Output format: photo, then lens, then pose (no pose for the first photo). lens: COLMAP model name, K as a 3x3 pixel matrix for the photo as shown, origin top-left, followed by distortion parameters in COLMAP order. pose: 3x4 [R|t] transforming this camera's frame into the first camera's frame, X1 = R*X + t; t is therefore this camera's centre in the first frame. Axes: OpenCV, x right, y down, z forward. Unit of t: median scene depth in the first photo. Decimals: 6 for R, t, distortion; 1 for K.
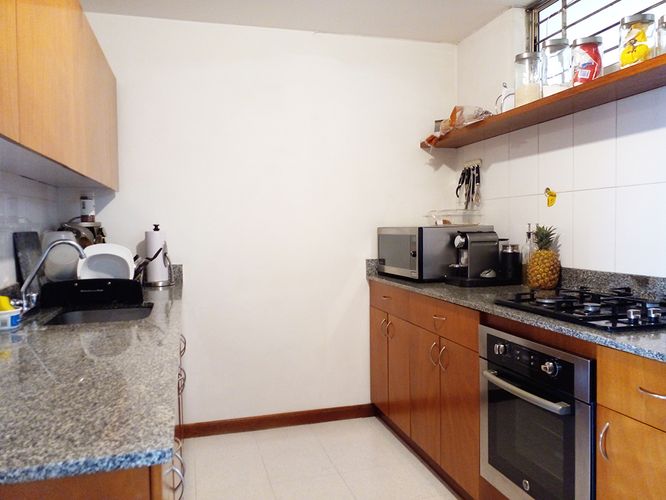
lens RADIAL K [[534.9, 0, 333.0], [0, 534.9, 250.0], [0, 0, 1]] dist [0.106213, -0.220080]
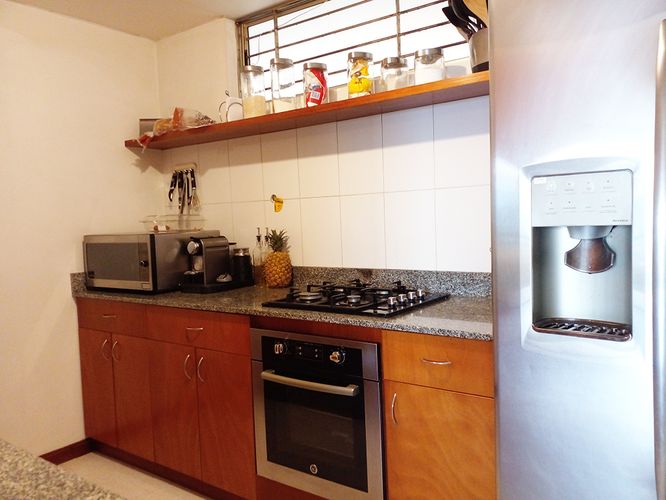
lens RADIAL K [[534.9, 0, 333.0], [0, 534.9, 250.0], [0, 0, 1]] dist [0.106213, -0.220080]
pose [[0.772610, -0.053384, 0.632633, -0.192773], [0.053622, 0.998385, 0.018760, -0.016476], [-0.632613, 0.019429, 0.774225, 0.086149]]
